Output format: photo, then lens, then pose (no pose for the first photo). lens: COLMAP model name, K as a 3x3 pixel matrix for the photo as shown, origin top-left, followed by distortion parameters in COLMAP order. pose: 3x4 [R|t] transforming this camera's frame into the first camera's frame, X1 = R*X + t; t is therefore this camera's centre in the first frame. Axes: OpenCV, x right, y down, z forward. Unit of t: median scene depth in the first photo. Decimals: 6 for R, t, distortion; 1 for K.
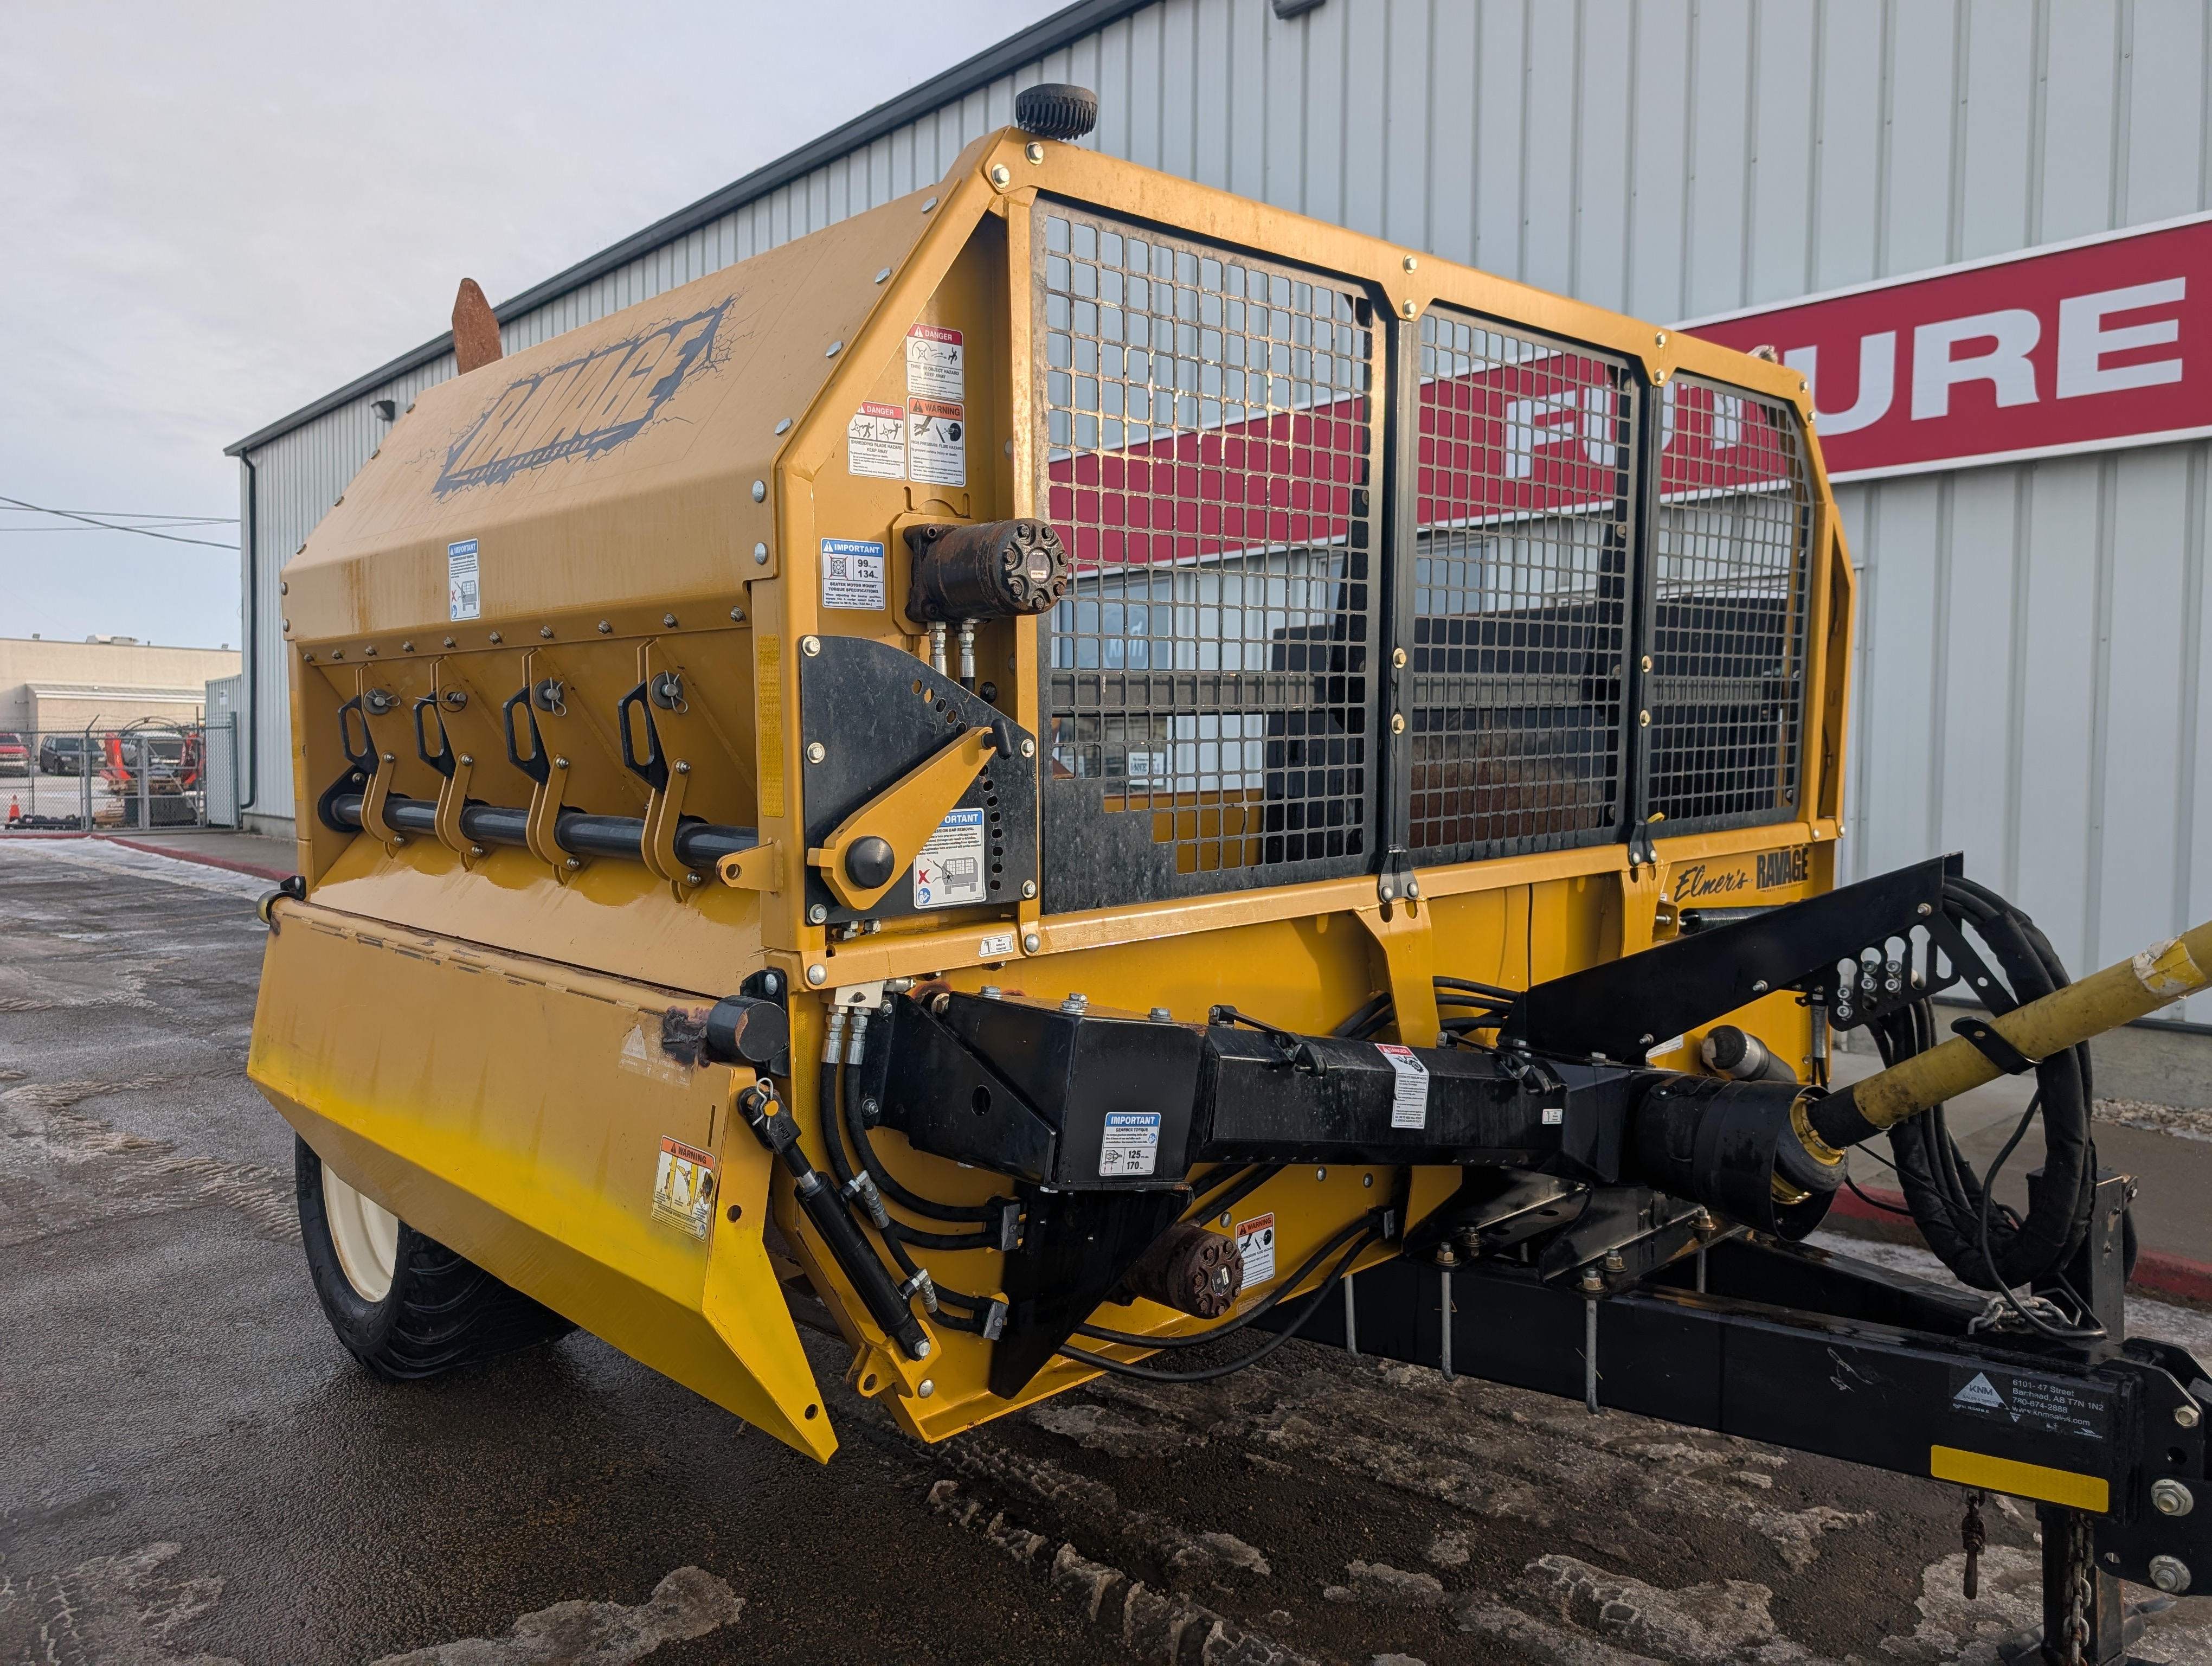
lens RADIAL K [[1590.3, 0, 1100.8], [0, 1590.3, 832.2], [0, 0, 1]] dist [0.017858, -0.029205]
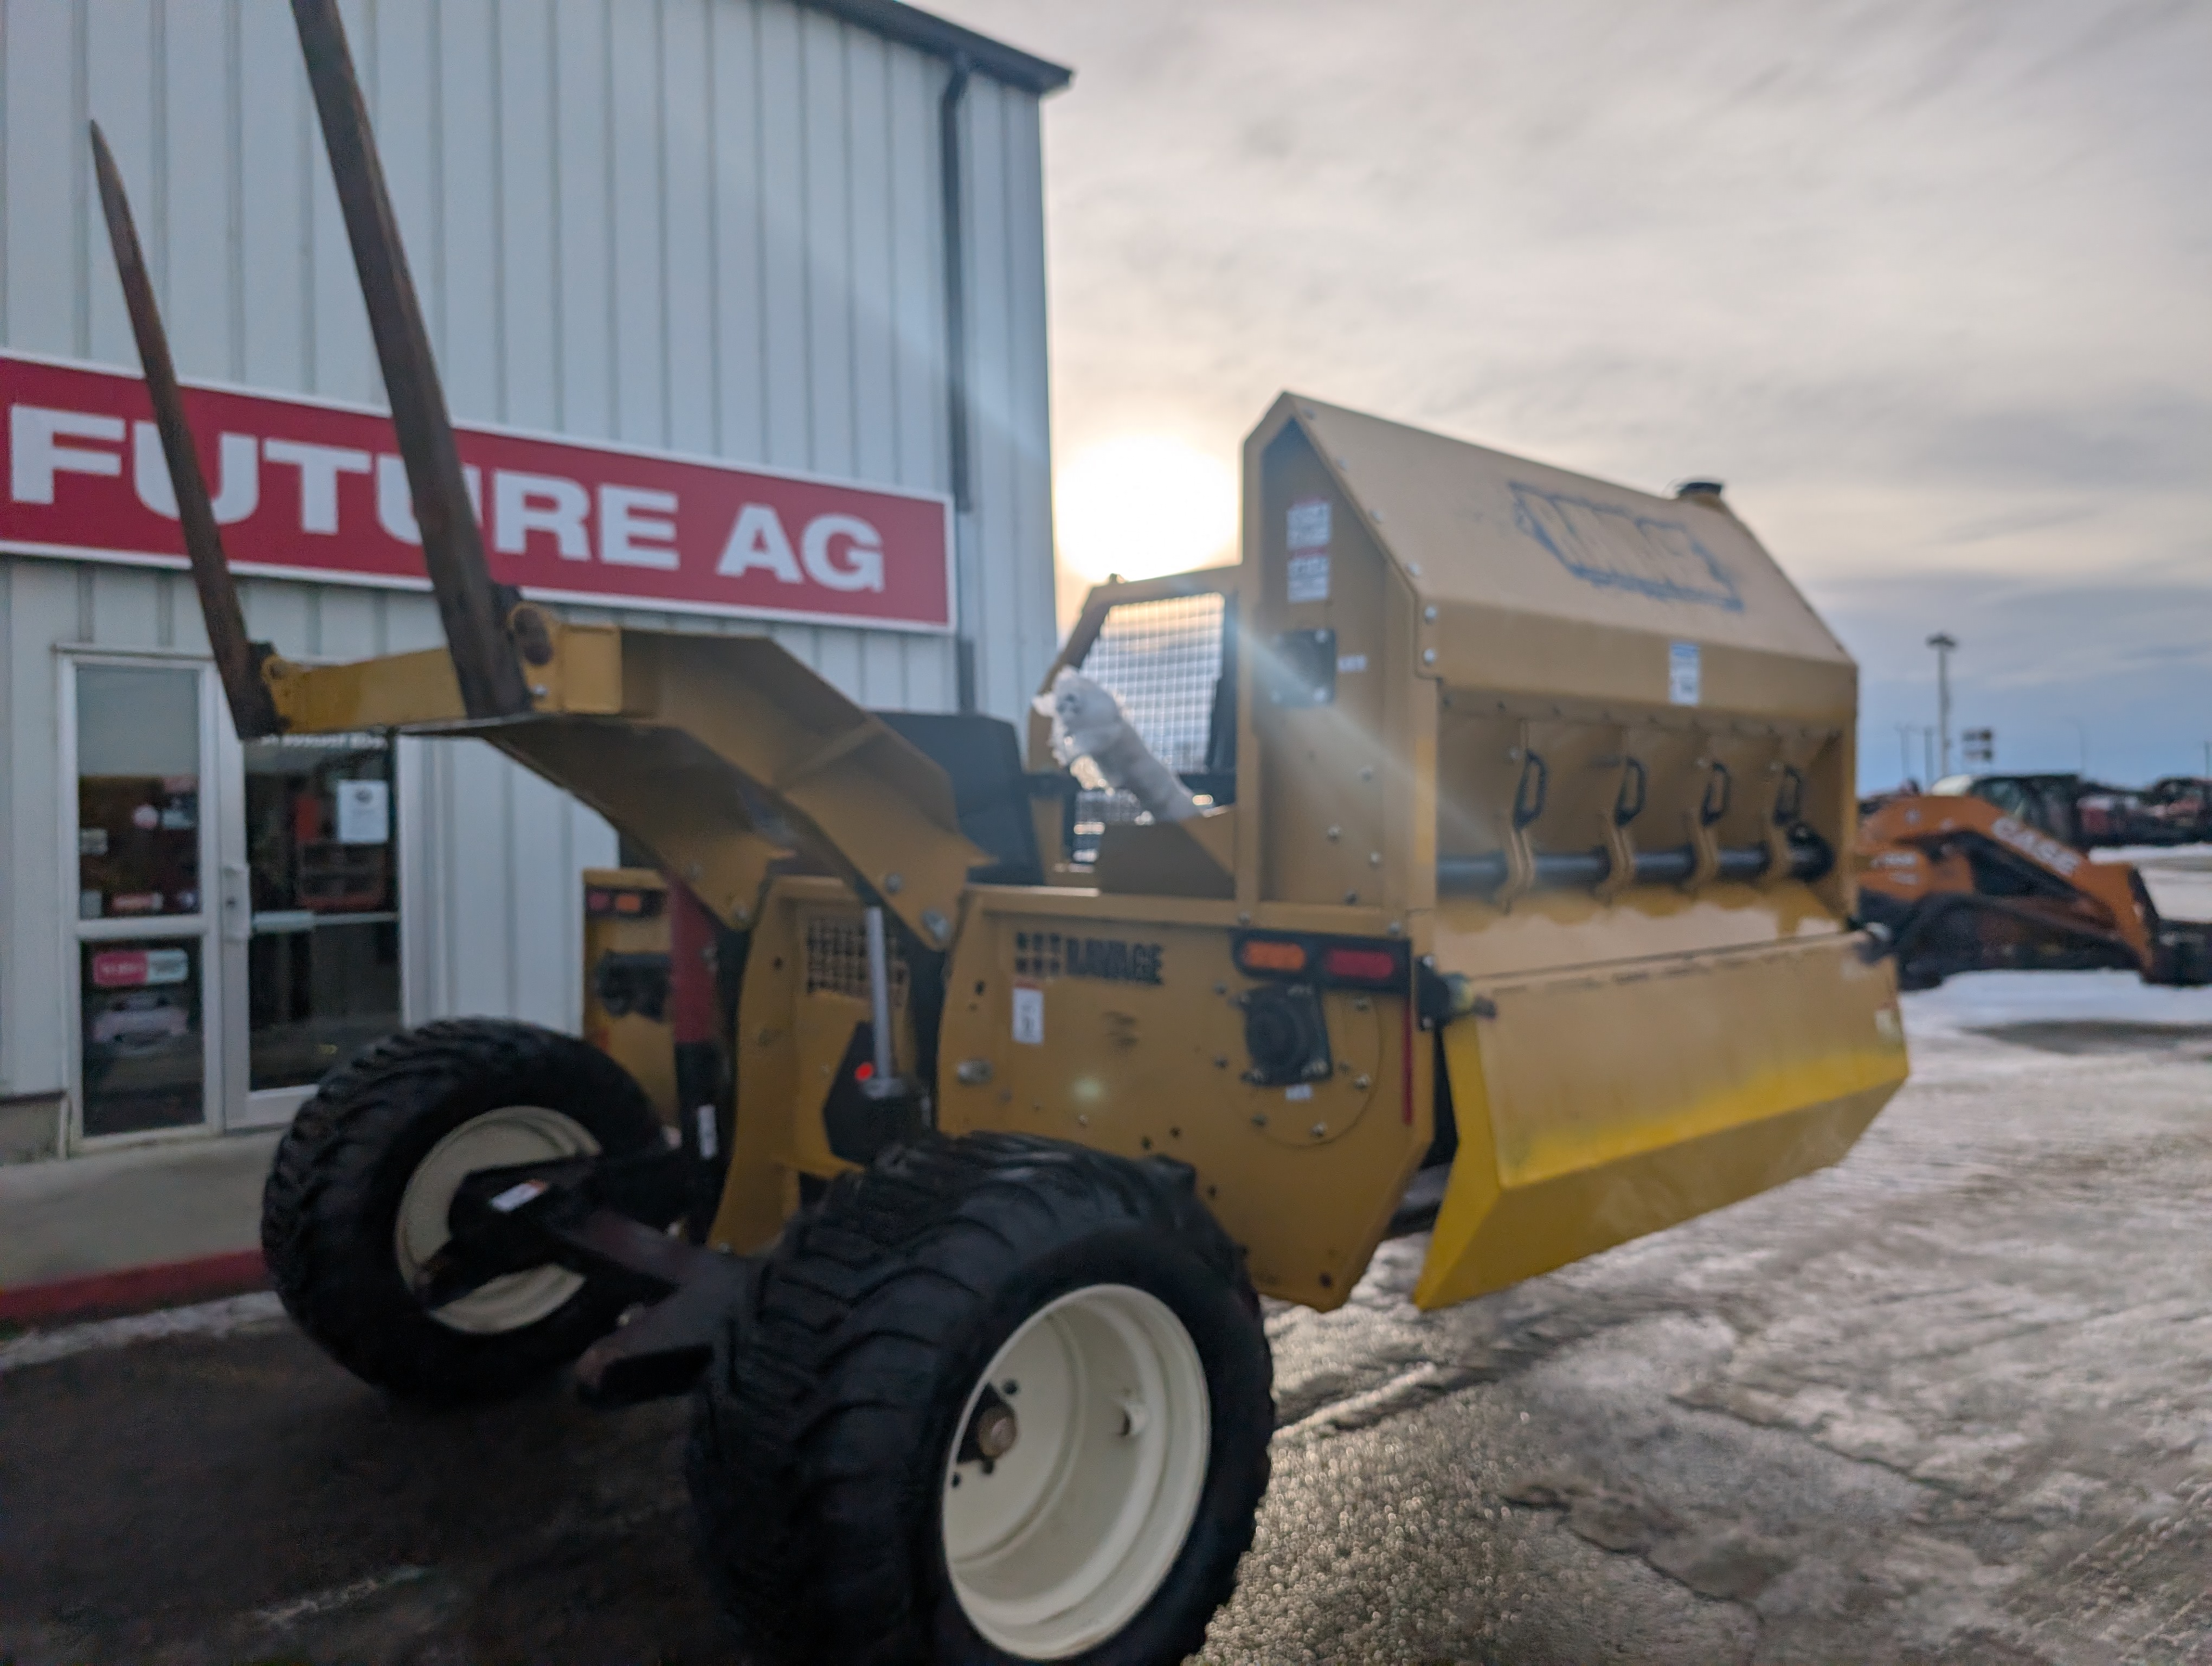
lens RADIAL K [[1590.3, 0, 1104.4], [0, 1590.3, 834.7], [0, 0, 1]] dist [0.017858, -0.029205]
pose [[0.006459, 0.003169, 0.999974, -0.647852], [0.076021, 0.997100, -0.003651, -0.015148], [-0.997085, 0.076042, 0.006199, 0.574760]]
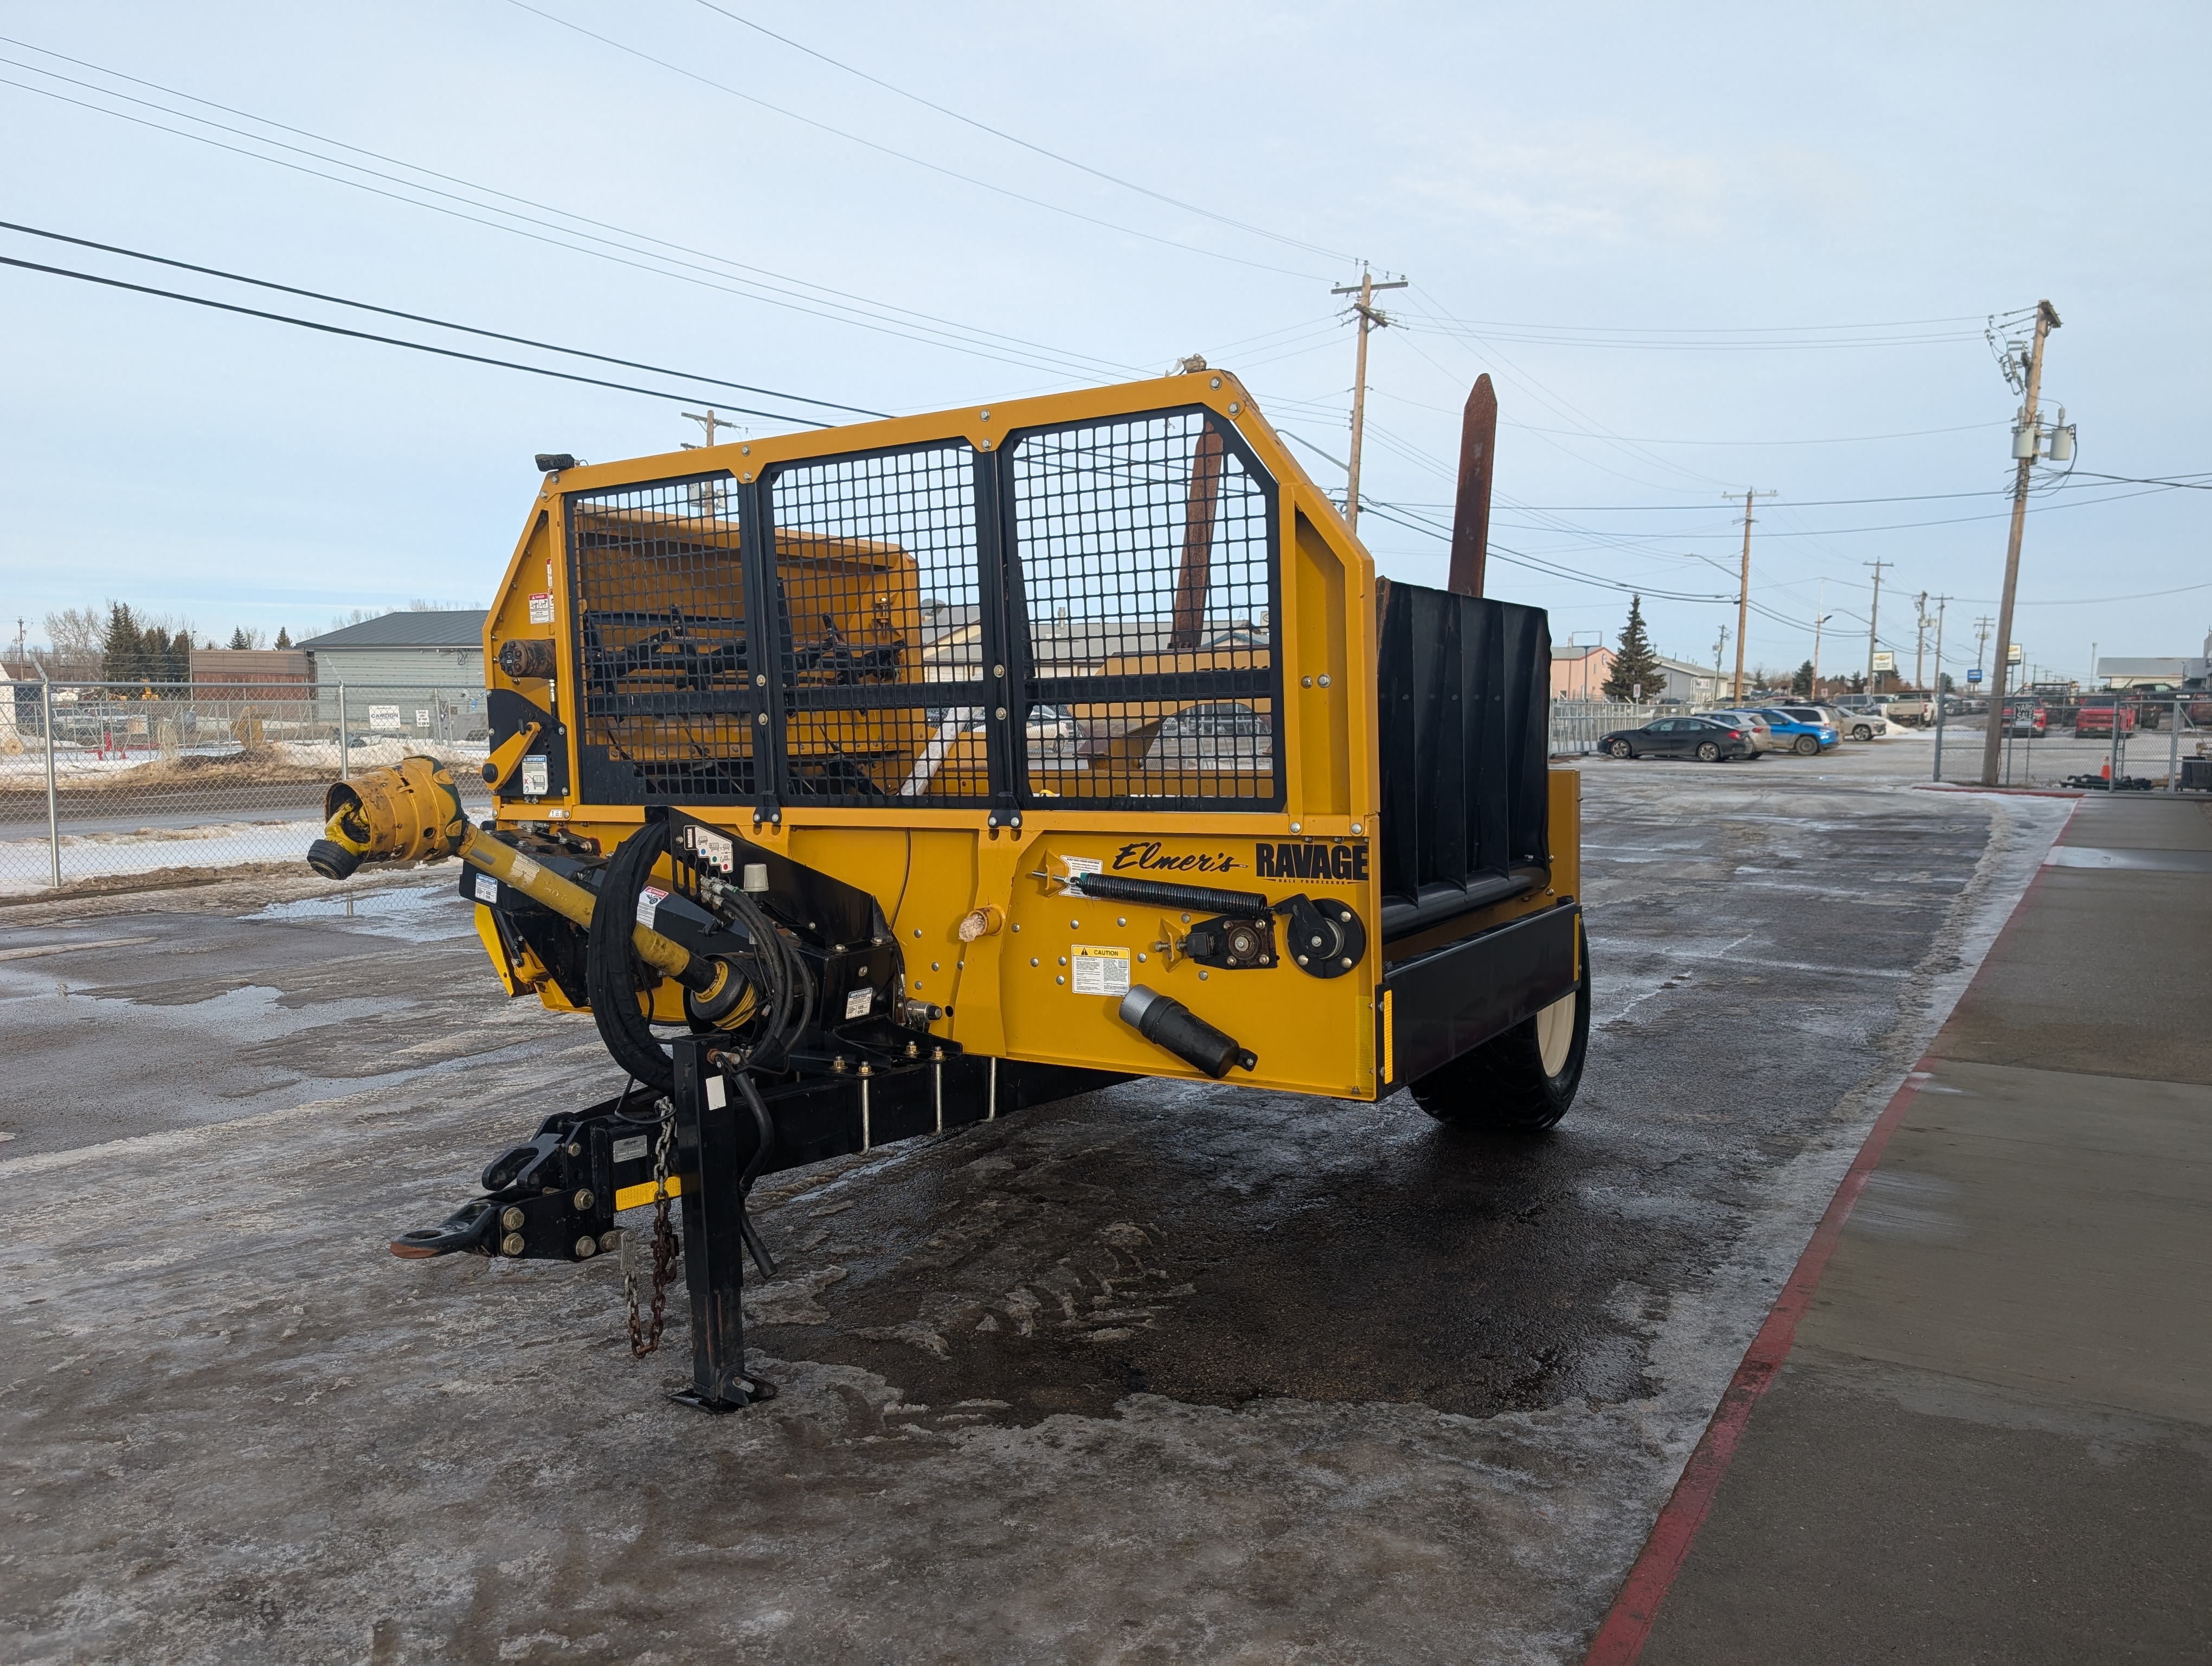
lens RADIAL K [[1590.3, 0, 1104.1], [0, 1590.3, 845.5], [0, 0, 1]] dist [0.017858, -0.029205]
pose [[0.271817, 0.082557, -0.958801, 1.873407], [-0.050713, 0.996158, 0.071397, -0.071203], [0.961012, 0.029216, 0.274960, 0.859124]]
